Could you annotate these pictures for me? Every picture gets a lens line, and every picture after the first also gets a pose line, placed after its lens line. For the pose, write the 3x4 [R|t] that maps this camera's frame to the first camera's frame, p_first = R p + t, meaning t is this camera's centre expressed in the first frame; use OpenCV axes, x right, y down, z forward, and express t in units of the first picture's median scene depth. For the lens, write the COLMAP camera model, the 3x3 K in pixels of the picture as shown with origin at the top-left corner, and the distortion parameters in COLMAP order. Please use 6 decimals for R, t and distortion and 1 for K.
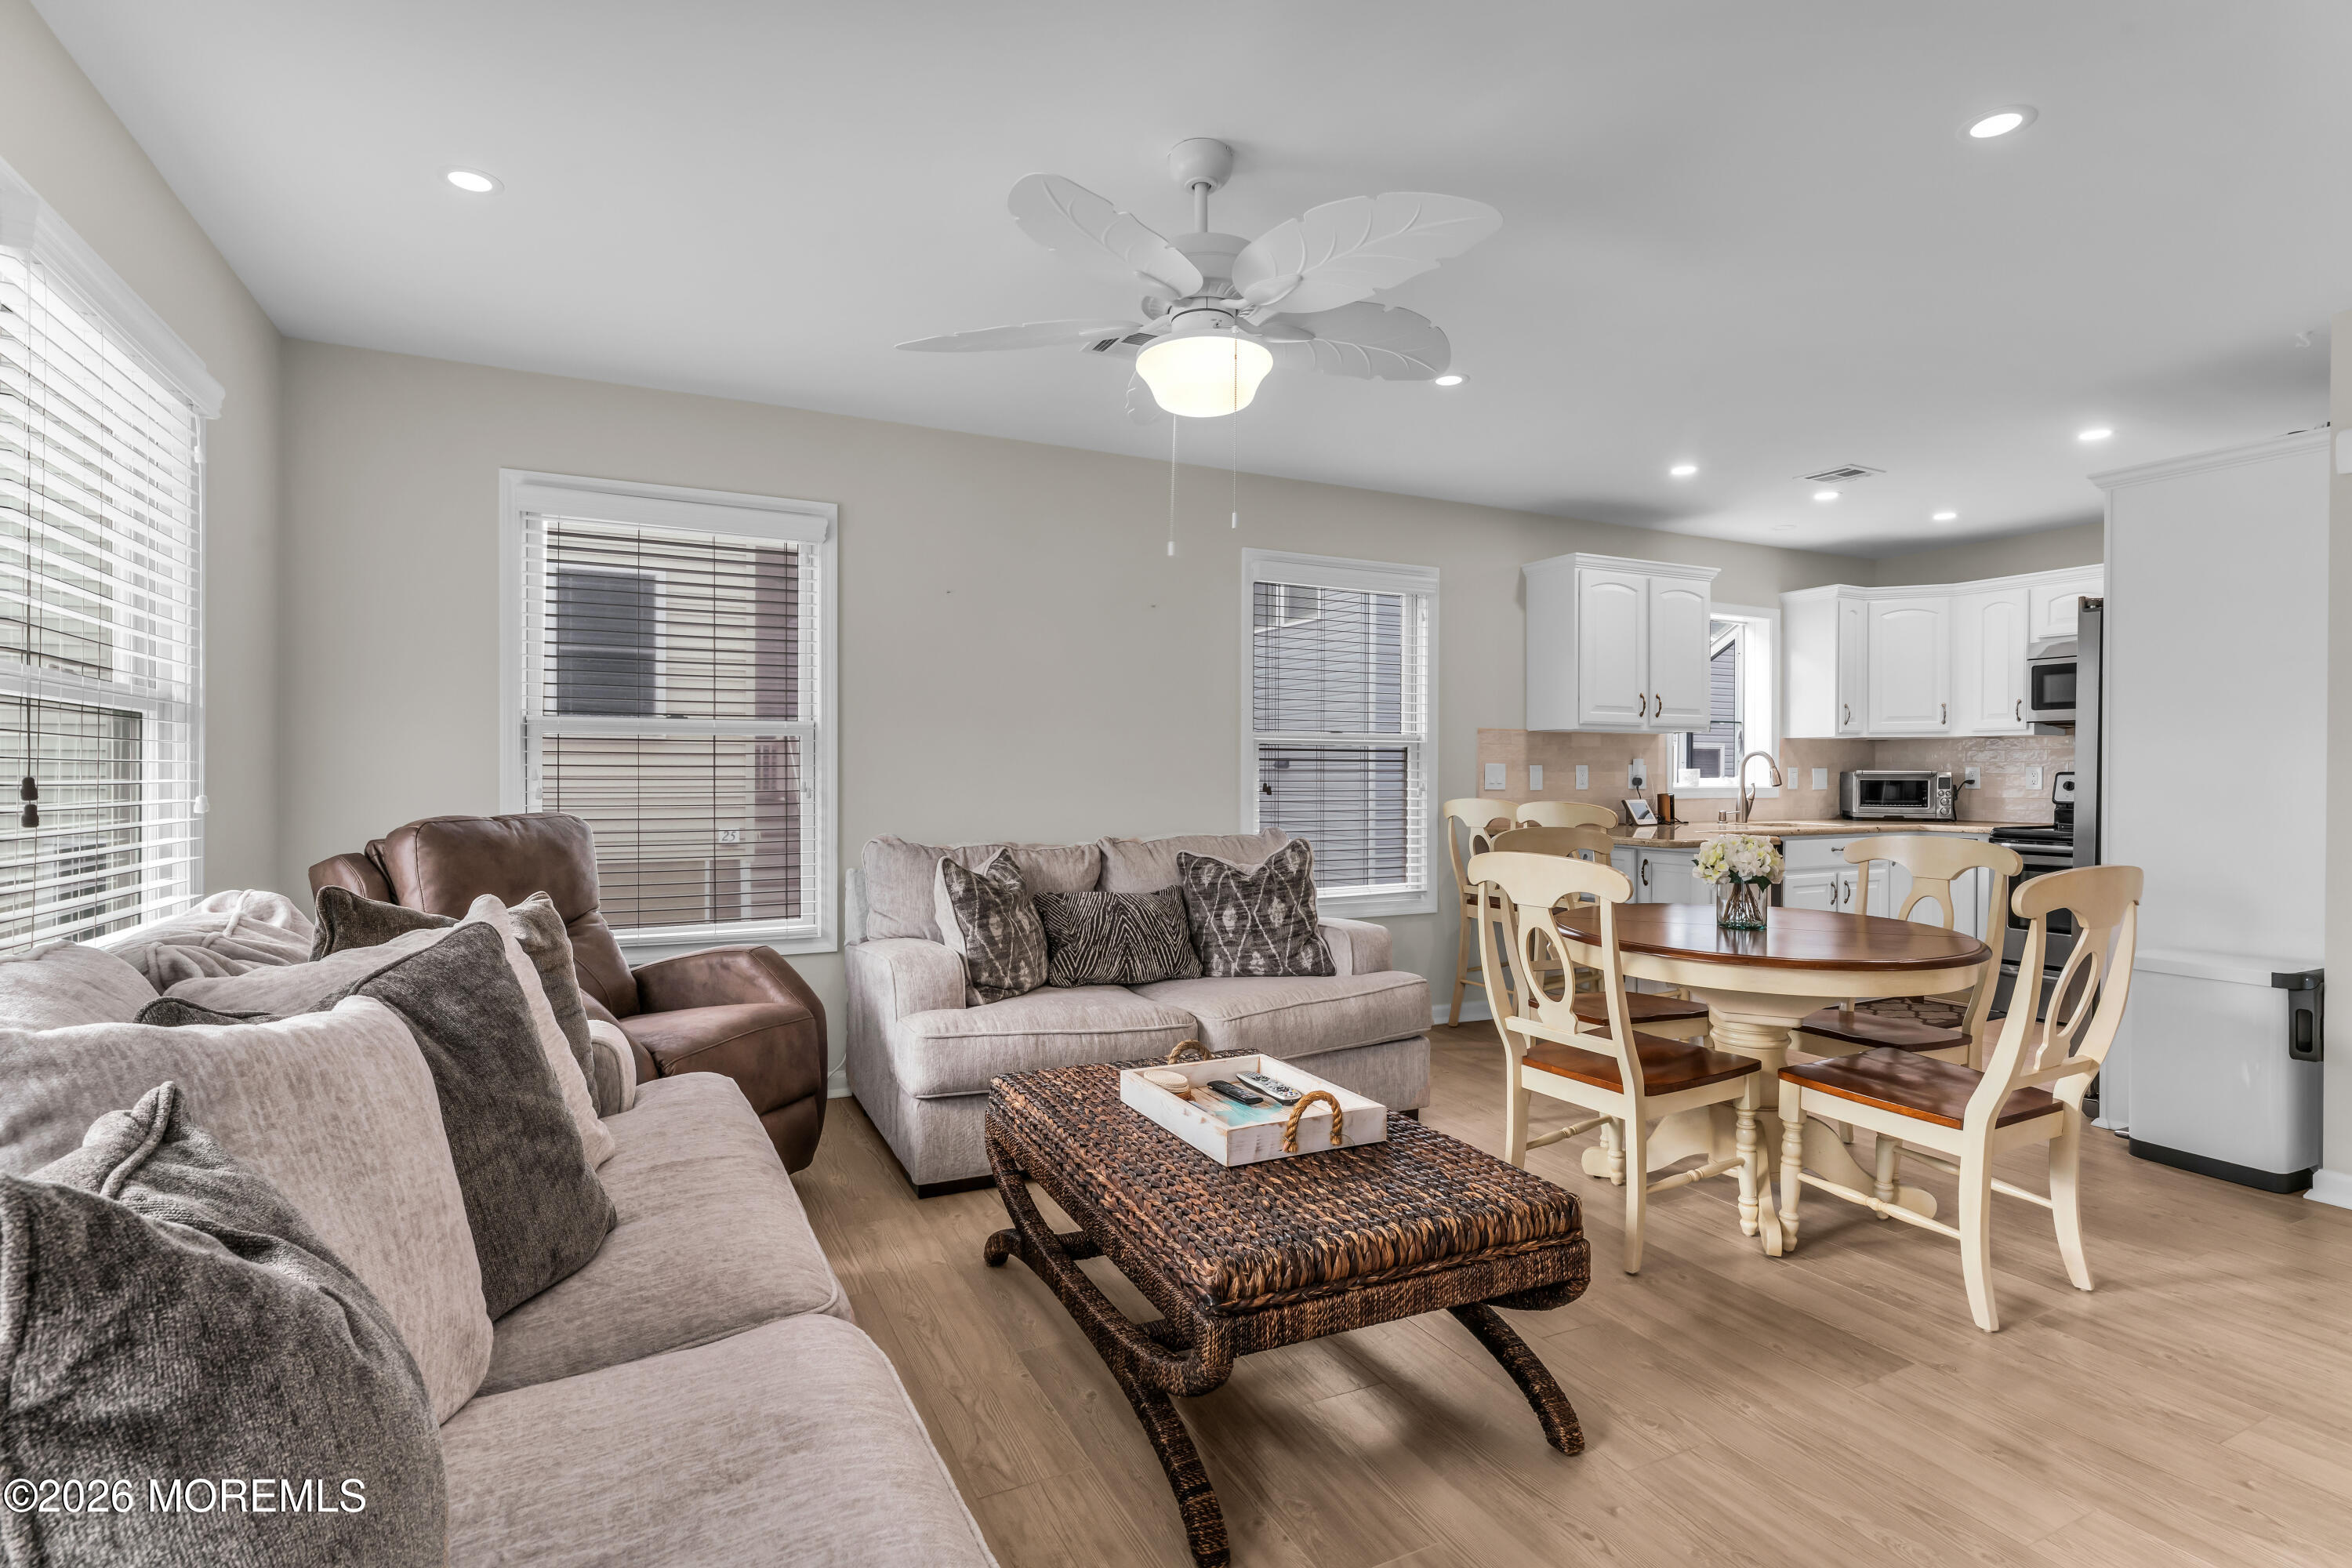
lens RADIAL K [[1107.2, 0, 1176.0], [0, 1107.2, 784.0], [0, 0, 1]] dist [-0.002142, -0.000361]
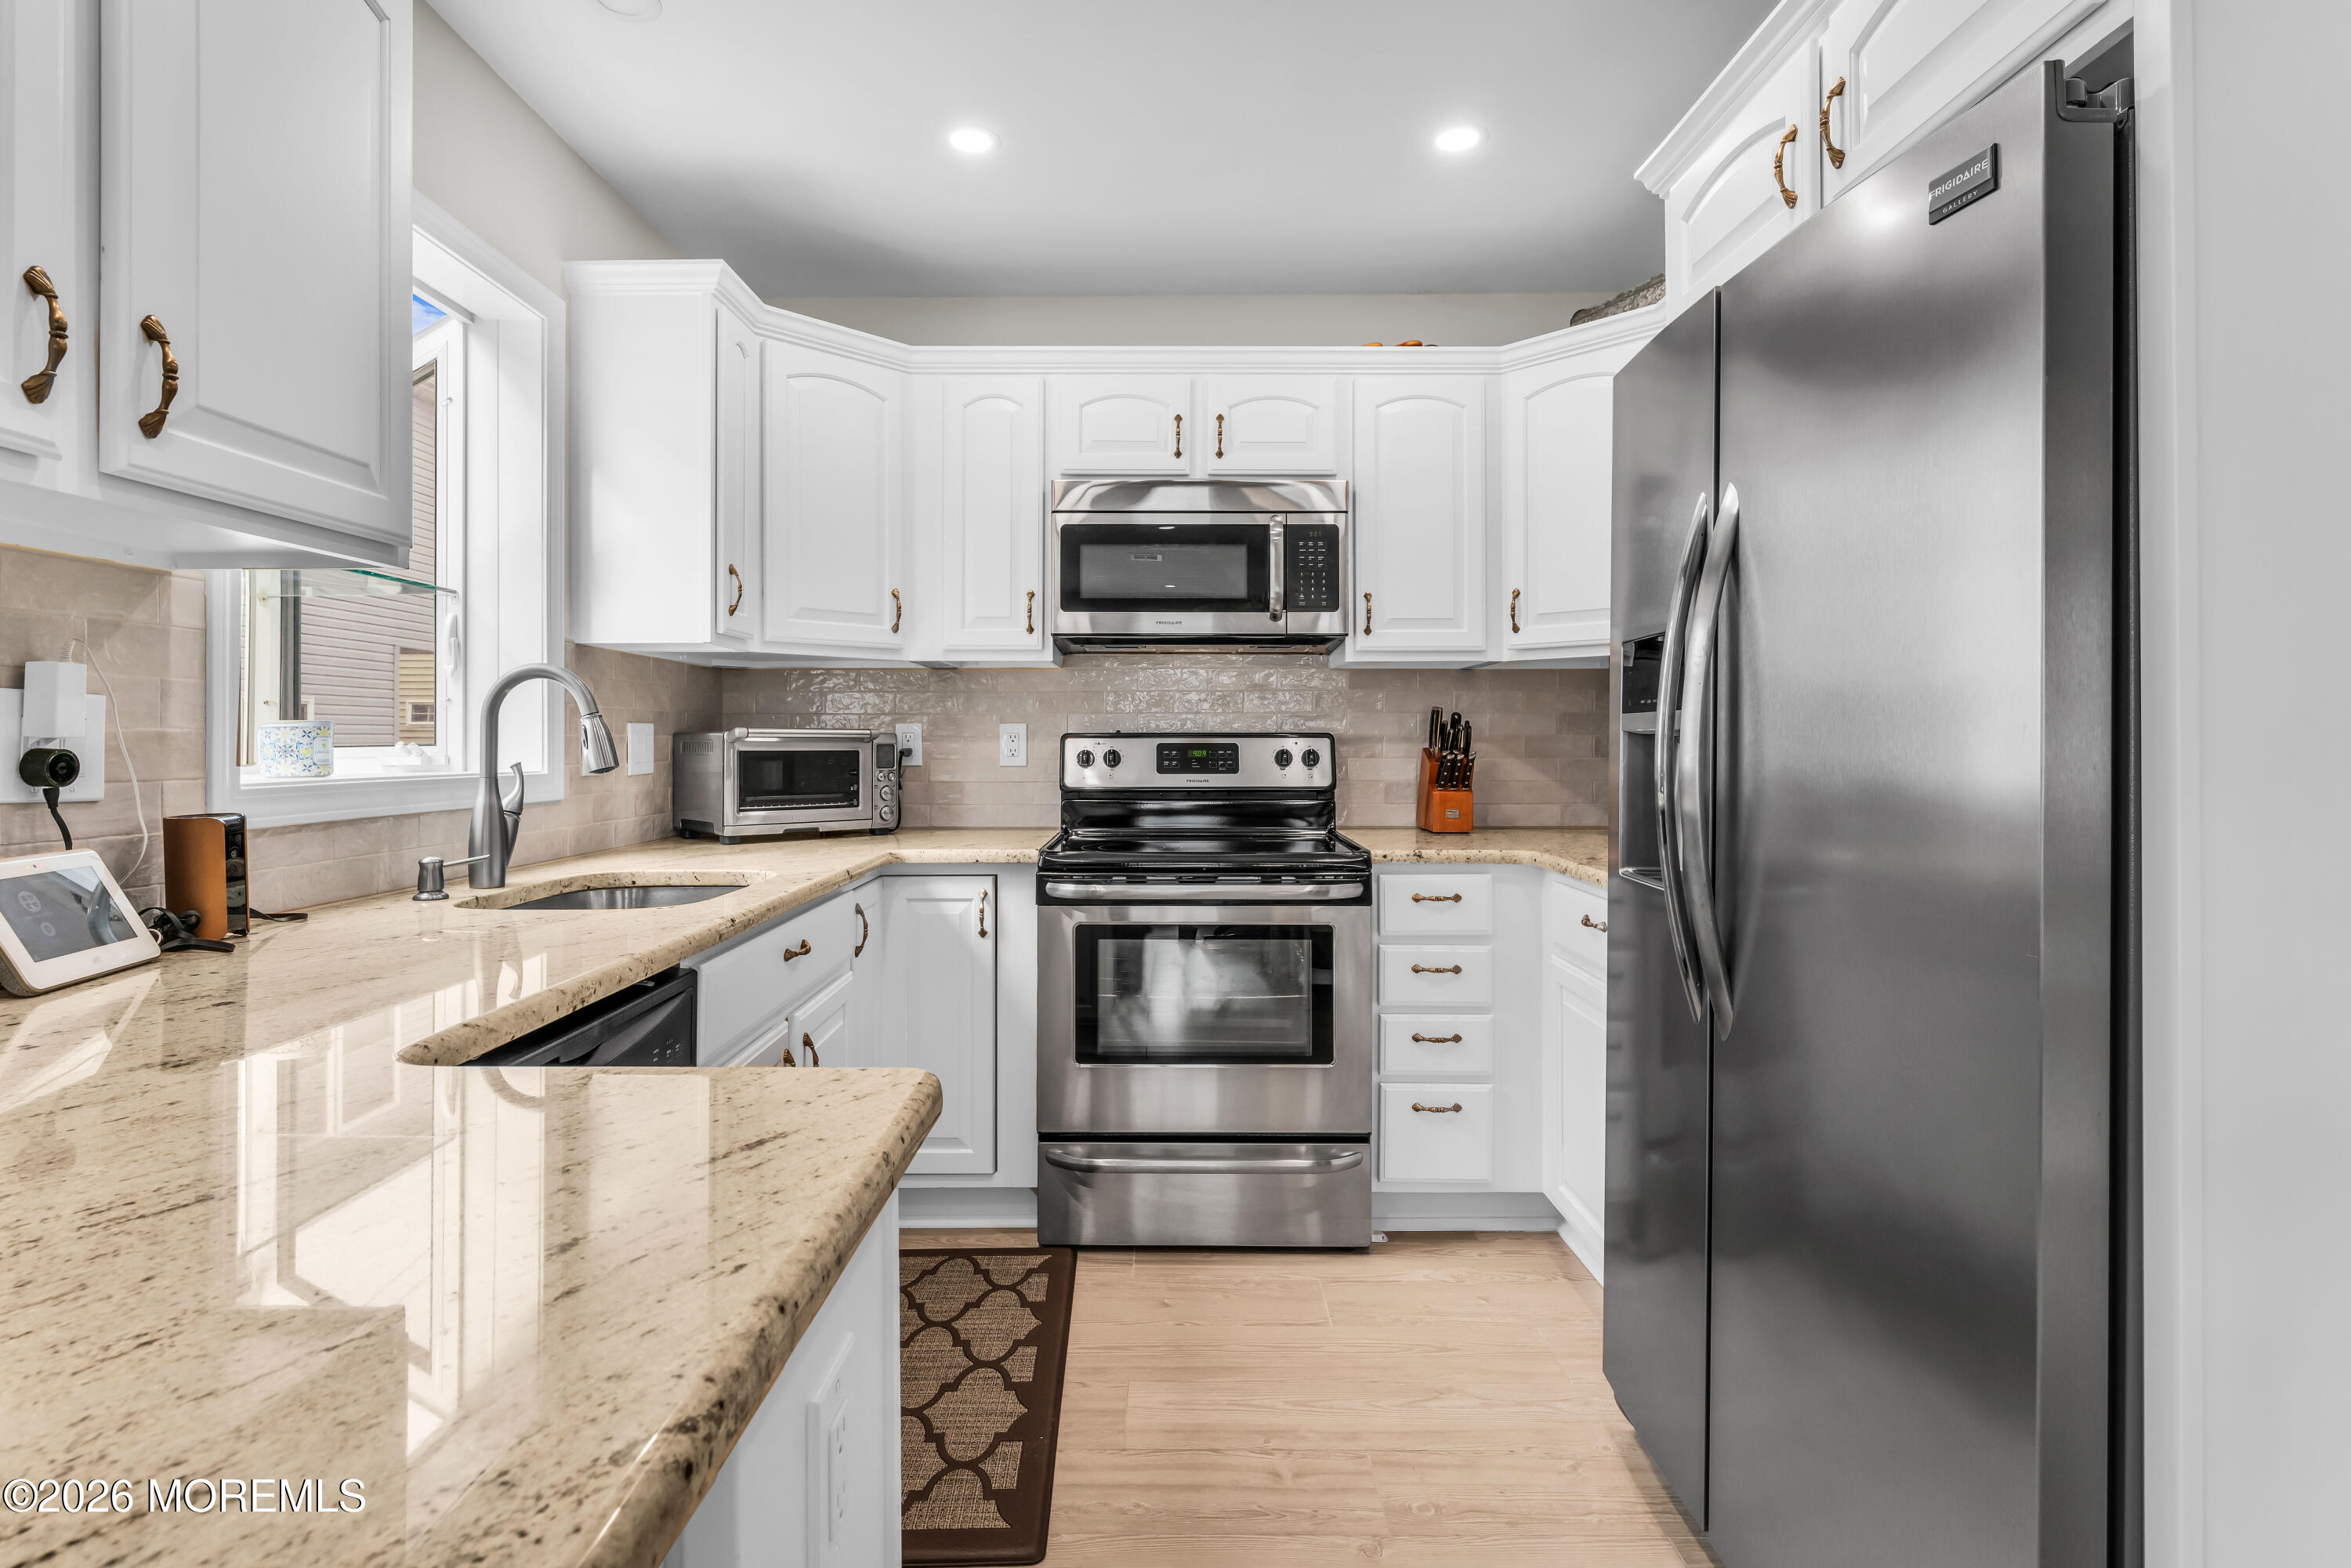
lens RADIAL K [[1145.4, 0, 1161.2], [0, 1145.4, 738.2], [0, 0, 1]] dist [-0.002832, -0.000057]
pose [[0.444249, 0.001326, 0.895903, 0.330670], [0.009145, 0.999940, -0.006014, -0.004875], [-0.895857, 0.010865, 0.444210, 0.745113]]
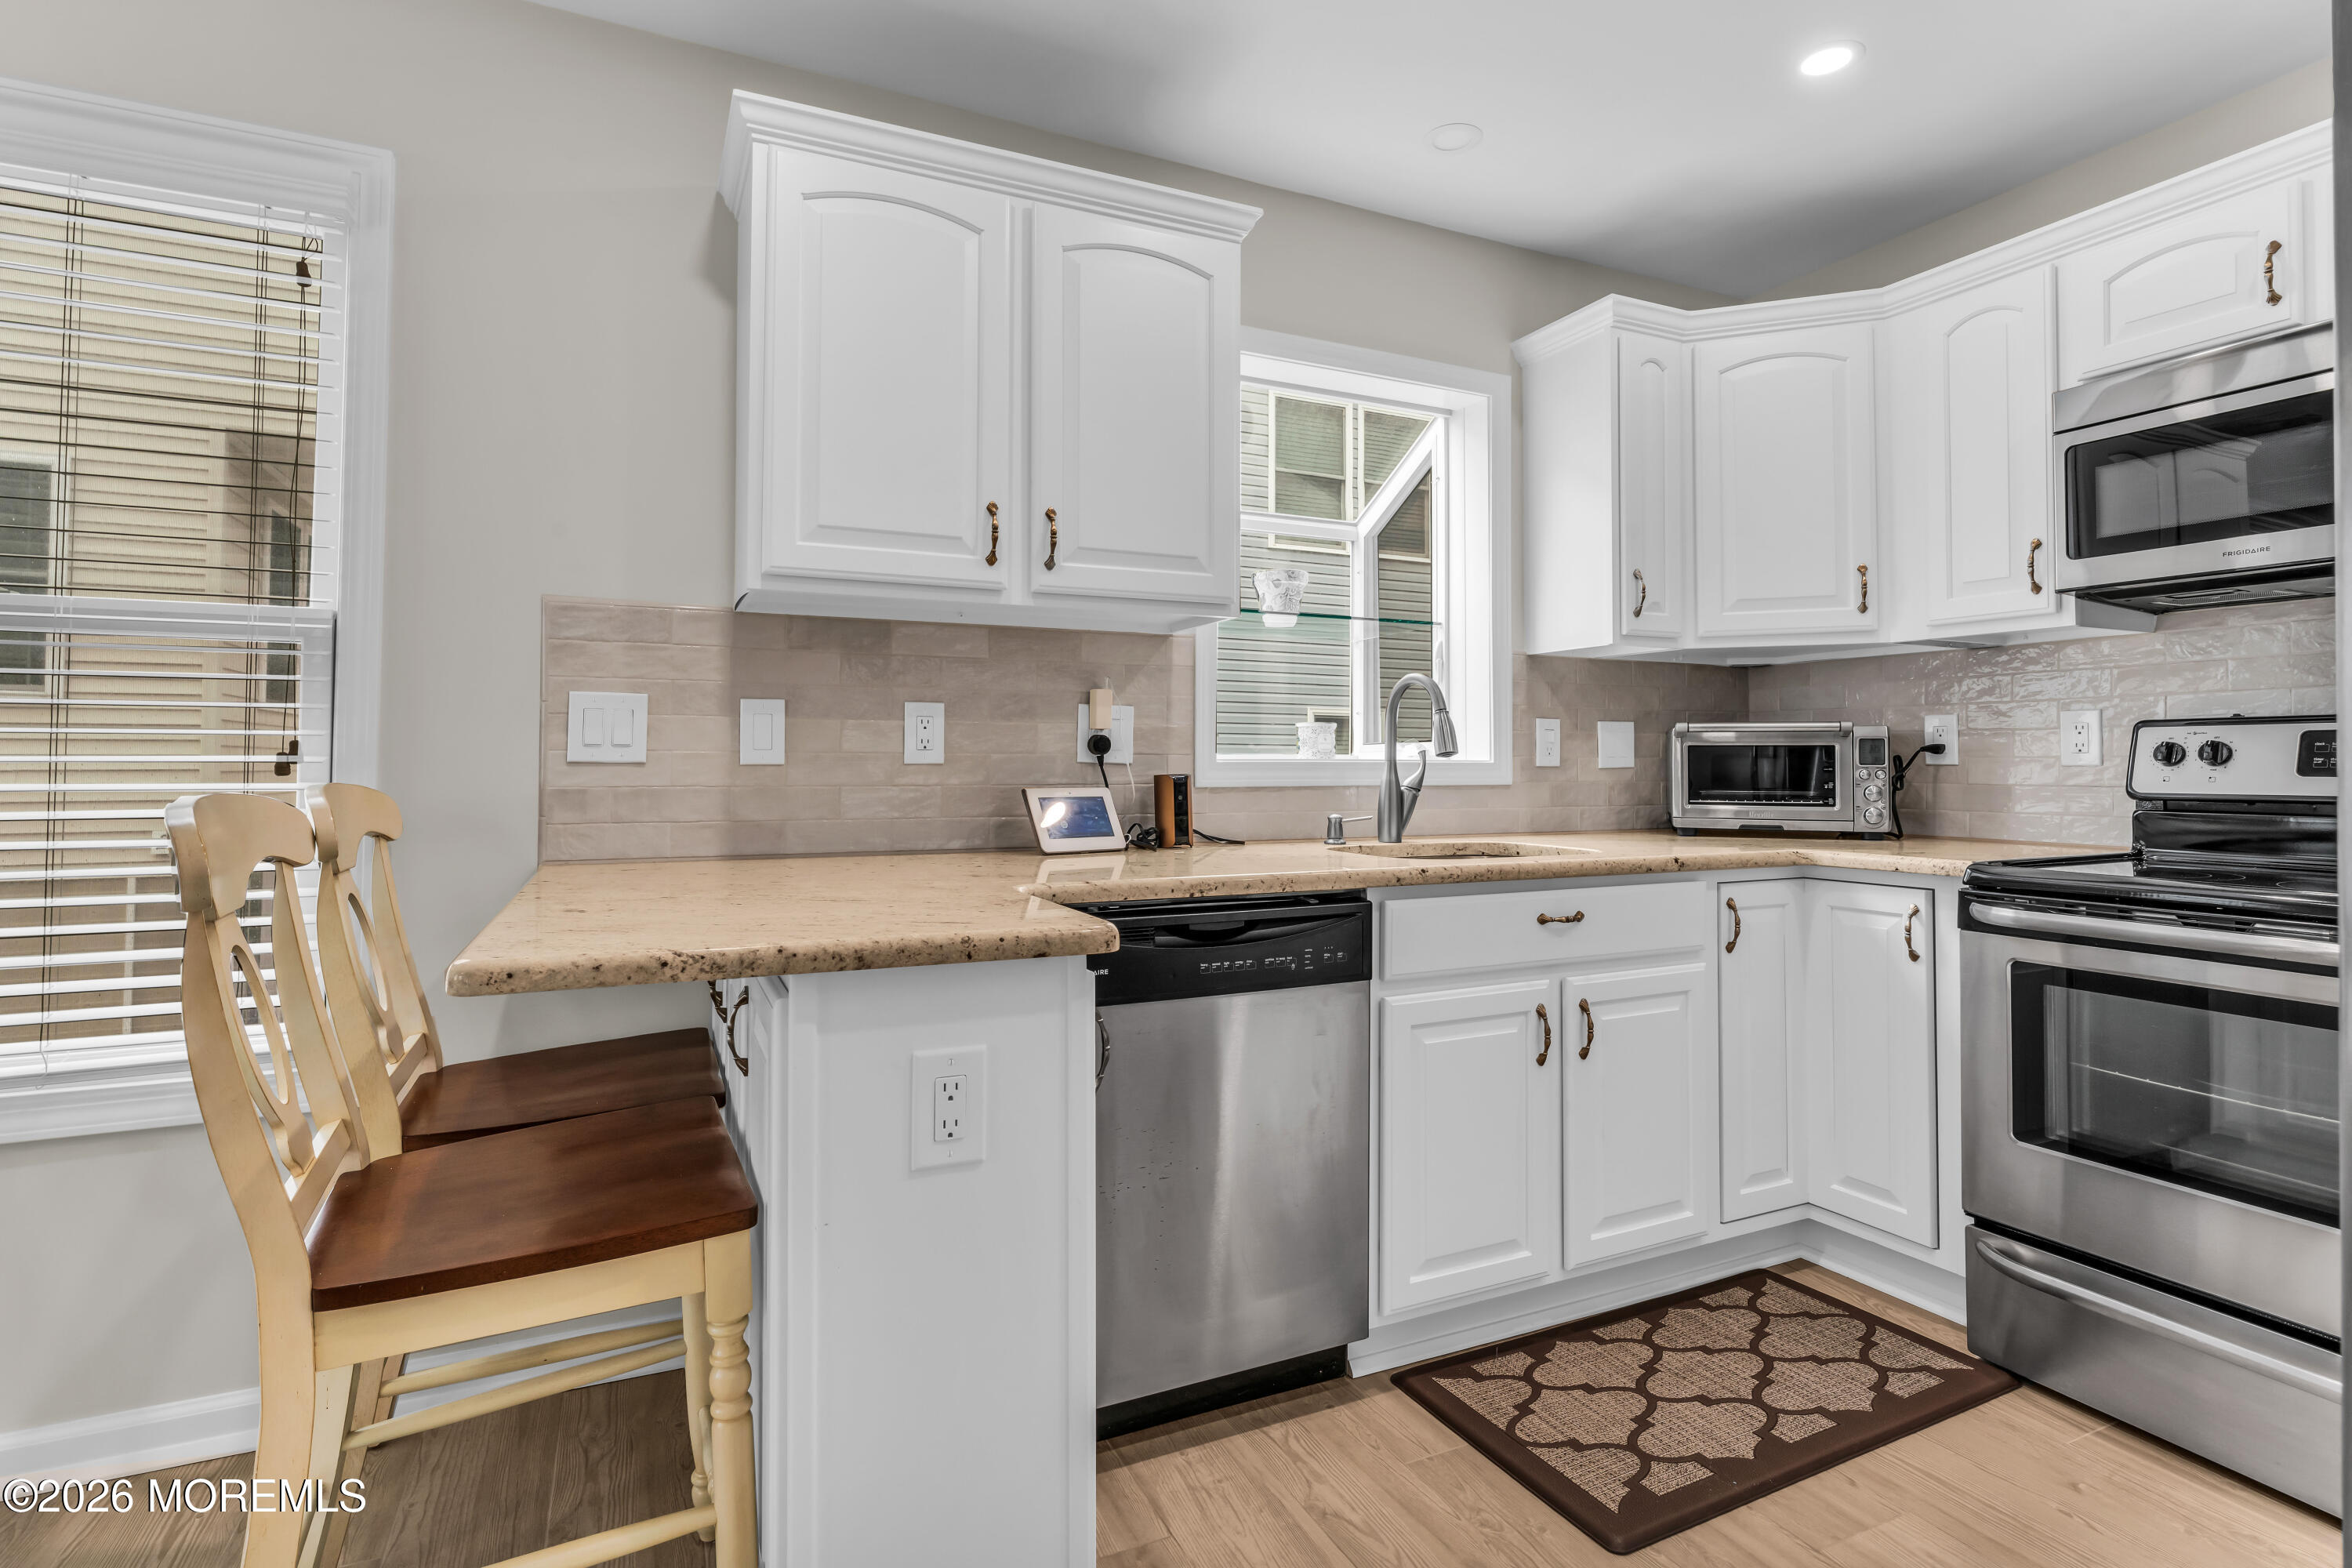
lens RADIAL K [[1145.9, 0, 1161.7], [0, 1145.9, 738.1], [0, 0, 1]] dist [-0.002832, -0.000057]
pose [[0.999669, -0.000711, -0.025722, 0.477284], [-0.000067, 0.999543, -0.030231, 0.008755], [0.025732, 0.030223, 0.999212, 0.606006]]
